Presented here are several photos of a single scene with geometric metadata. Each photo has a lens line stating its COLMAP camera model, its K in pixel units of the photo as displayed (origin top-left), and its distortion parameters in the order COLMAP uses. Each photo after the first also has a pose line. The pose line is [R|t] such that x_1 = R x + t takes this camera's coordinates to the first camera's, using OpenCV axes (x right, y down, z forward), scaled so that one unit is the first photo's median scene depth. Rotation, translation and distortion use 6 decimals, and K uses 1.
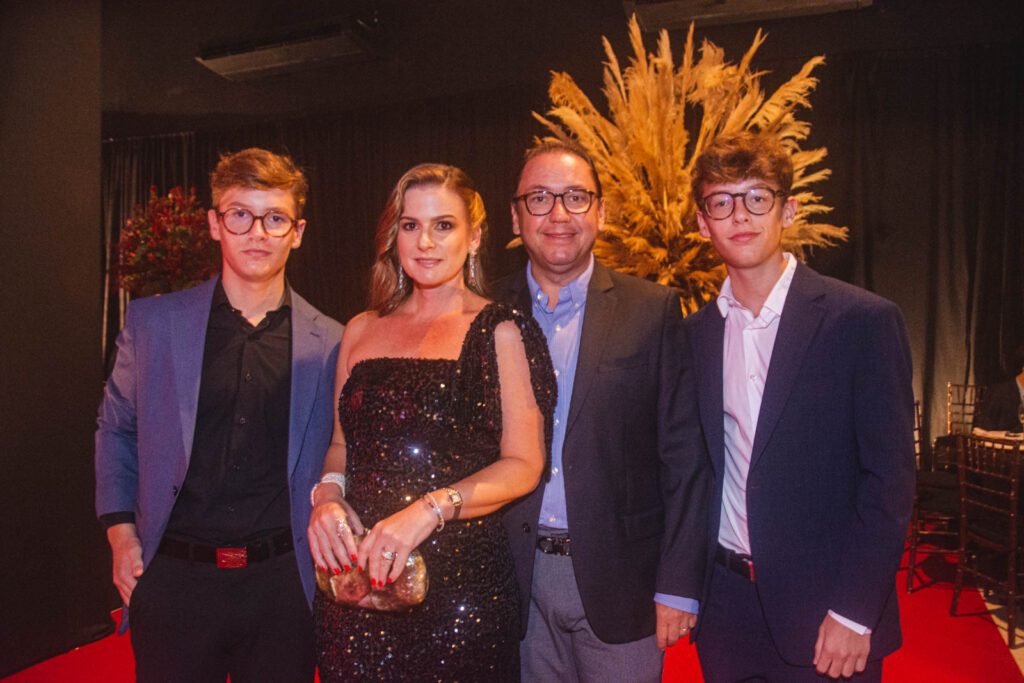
lens RADIAL K [[793.4, 0, 512.0], [0, 793.4, 341.5], [0, 0, 1]] dist [-0.155129, 0.139963]
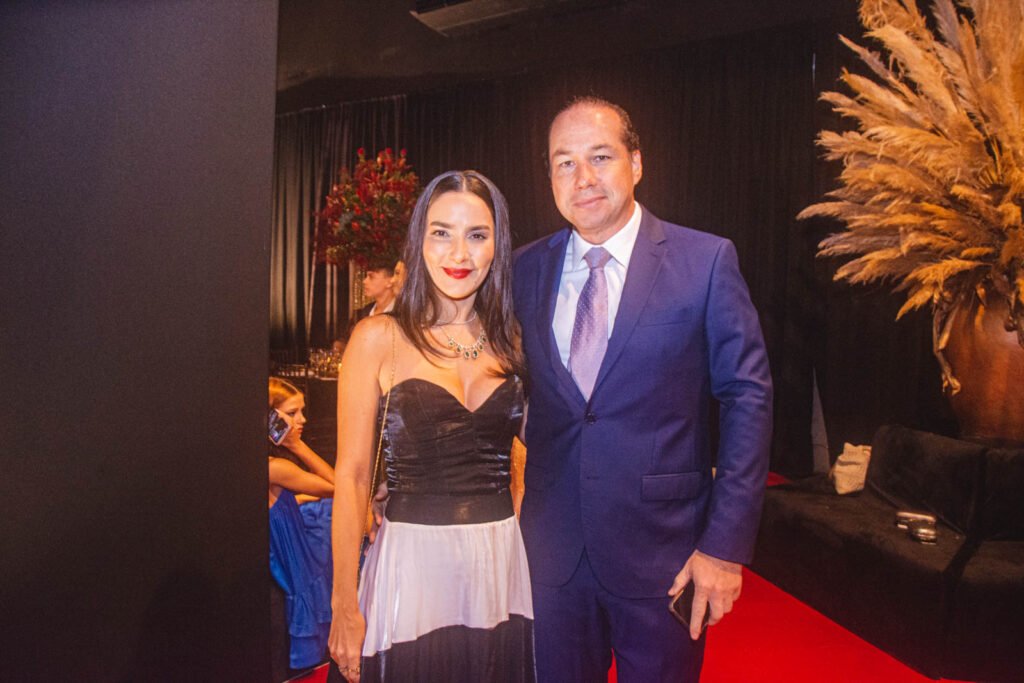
lens RADIAL K [[798.8, 0, 519.8], [0, 798.8, 341.4], [0, 0, 1]] dist [-0.166121, 0.144923]
pose [[0.970097, 0.041615, -0.239123, -0.057071], [-0.036100, 0.998972, 0.027401, -0.008275], [0.240017, -0.017949, 0.970603, 0.148385]]
